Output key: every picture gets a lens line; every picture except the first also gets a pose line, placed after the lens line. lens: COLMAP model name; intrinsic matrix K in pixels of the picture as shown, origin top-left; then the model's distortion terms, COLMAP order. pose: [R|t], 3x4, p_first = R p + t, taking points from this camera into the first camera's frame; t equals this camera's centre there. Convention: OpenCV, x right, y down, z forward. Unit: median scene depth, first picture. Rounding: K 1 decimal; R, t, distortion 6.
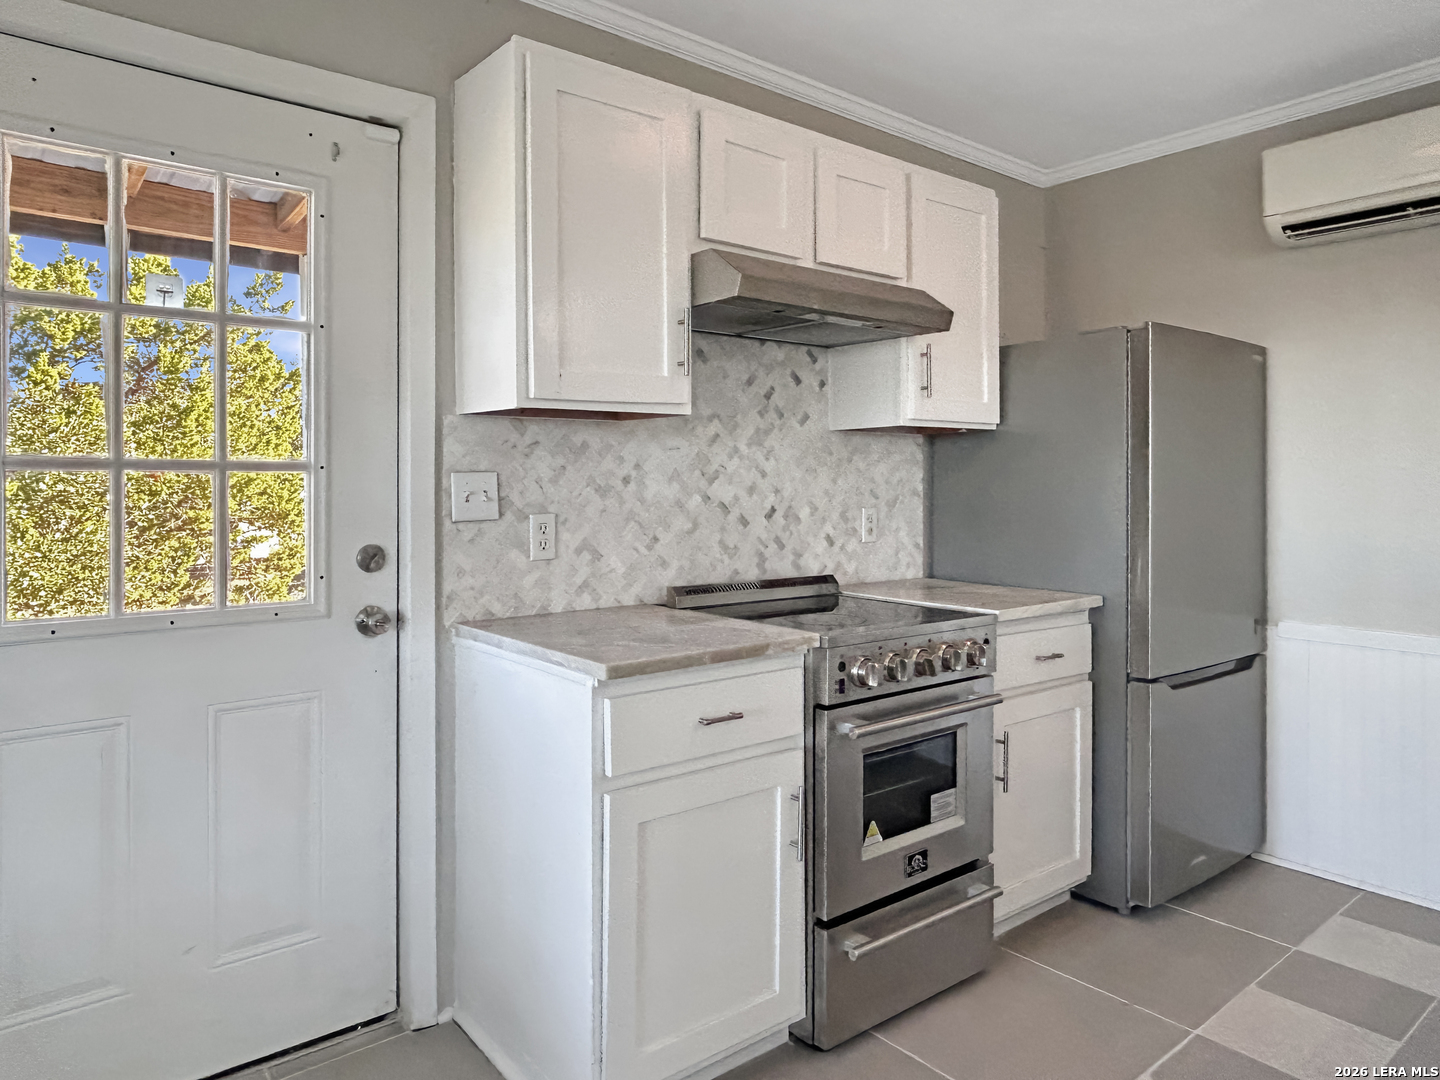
lens RADIAL K [[933.0, 0, 718.8], [0, 933.0, 488.7], [0, 0, 1]] dist [0.005302, -0.001566]
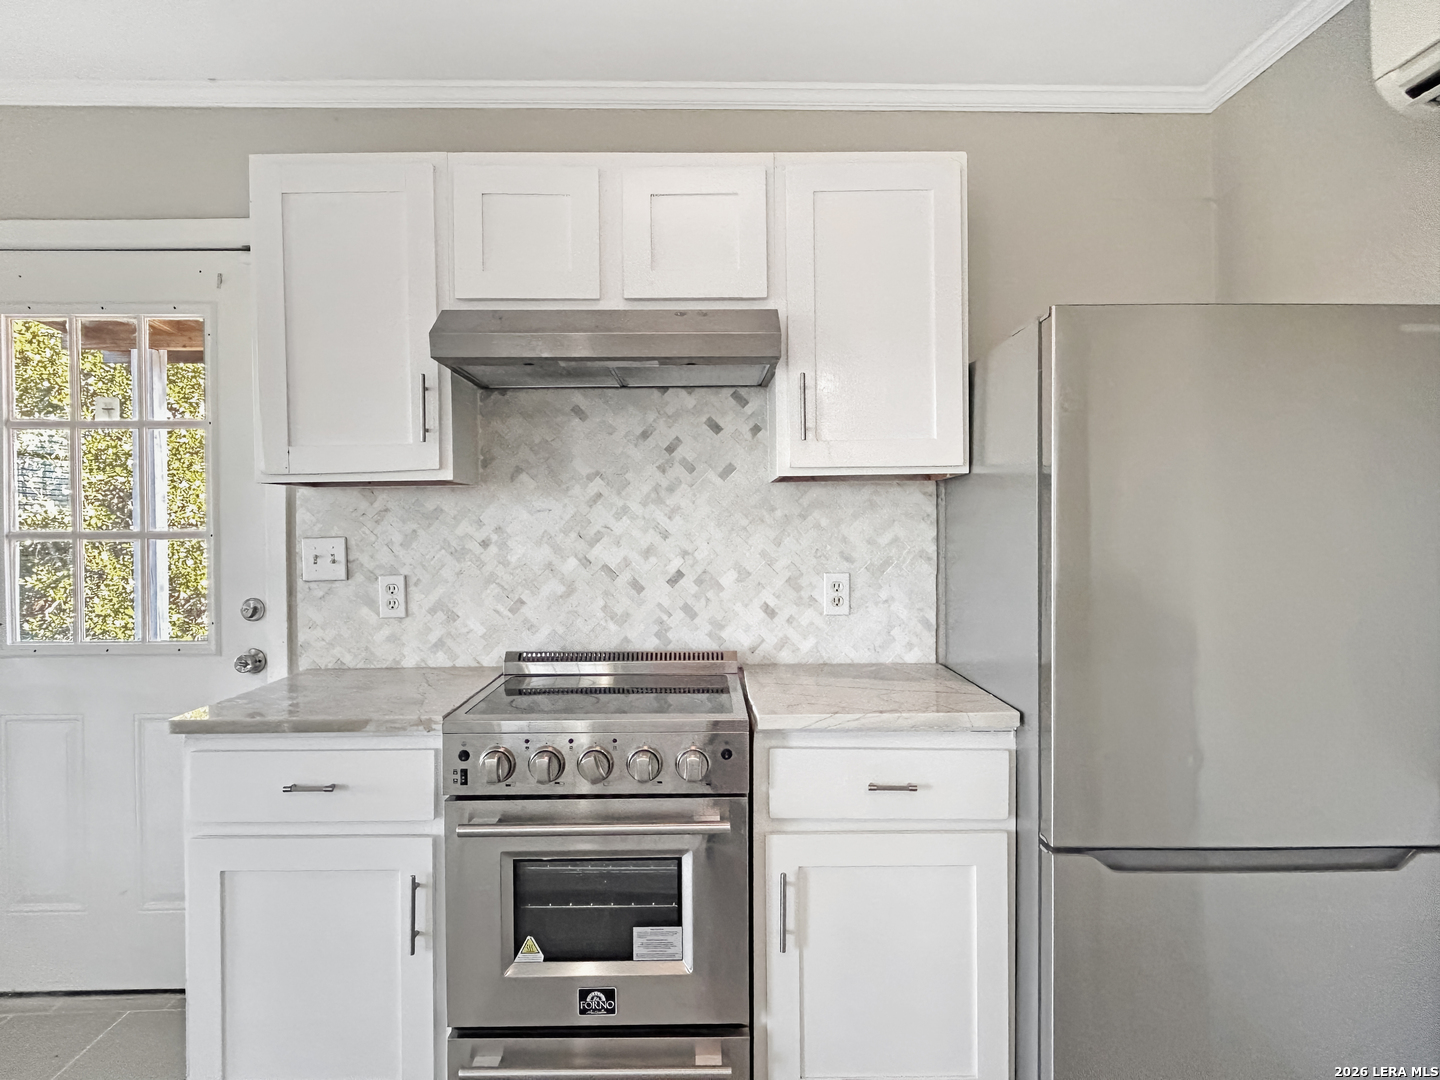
lens RADIAL K [[904.8, 0, 720.0], [0, 904.8, 540.0], [0, 0, 1]] dist [-0.000895, 0.000600]
pose [[0.794225, 0.002481, -0.607619, 0.660865], [0.003438, 0.999957, 0.008577, -0.019099], [0.607615, -0.008901, 0.794182, 0.349665]]
